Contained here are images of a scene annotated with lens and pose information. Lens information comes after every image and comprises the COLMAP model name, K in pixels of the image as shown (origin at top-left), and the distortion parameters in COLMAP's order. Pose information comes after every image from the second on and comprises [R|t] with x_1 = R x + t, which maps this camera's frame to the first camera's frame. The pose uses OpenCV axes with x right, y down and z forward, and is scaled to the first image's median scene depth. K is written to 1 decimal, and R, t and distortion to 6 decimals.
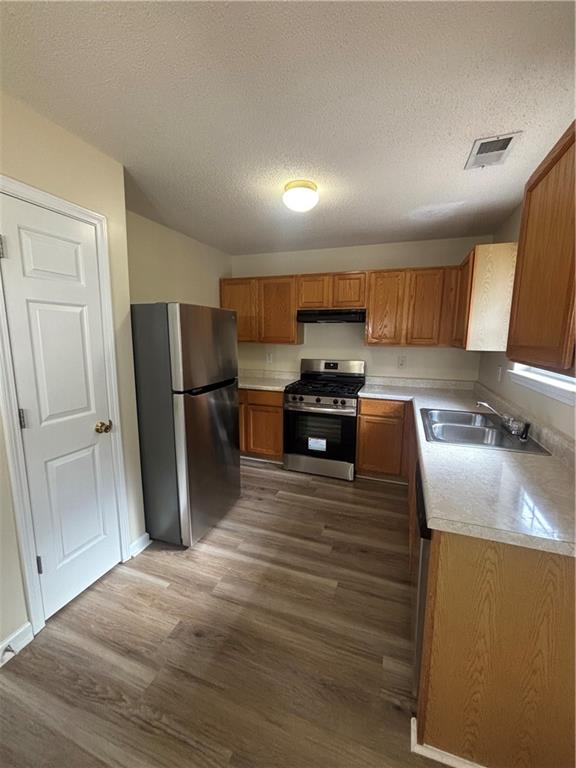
lens RADIAL K [[309.5, 0, 289.2], [0, 309.5, 382.7], [0, 0, 1]] dist [-0.000681, -0.000028]
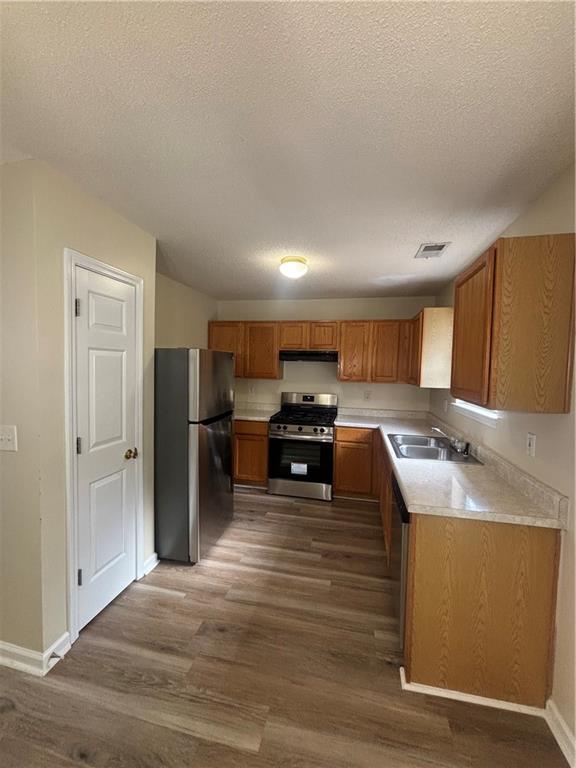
lens RADIAL K [[309.5, 0, 287.6], [0, 309.5, 383.0], [0, 0, 1]] dist [-0.000681, -0.000028]
pose [[0.991628, 0.006154, 0.128981, -0.166292], [0.006602, 0.995141, -0.098238, -0.001383], [-0.128959, 0.098268, 0.986769, -0.231733]]
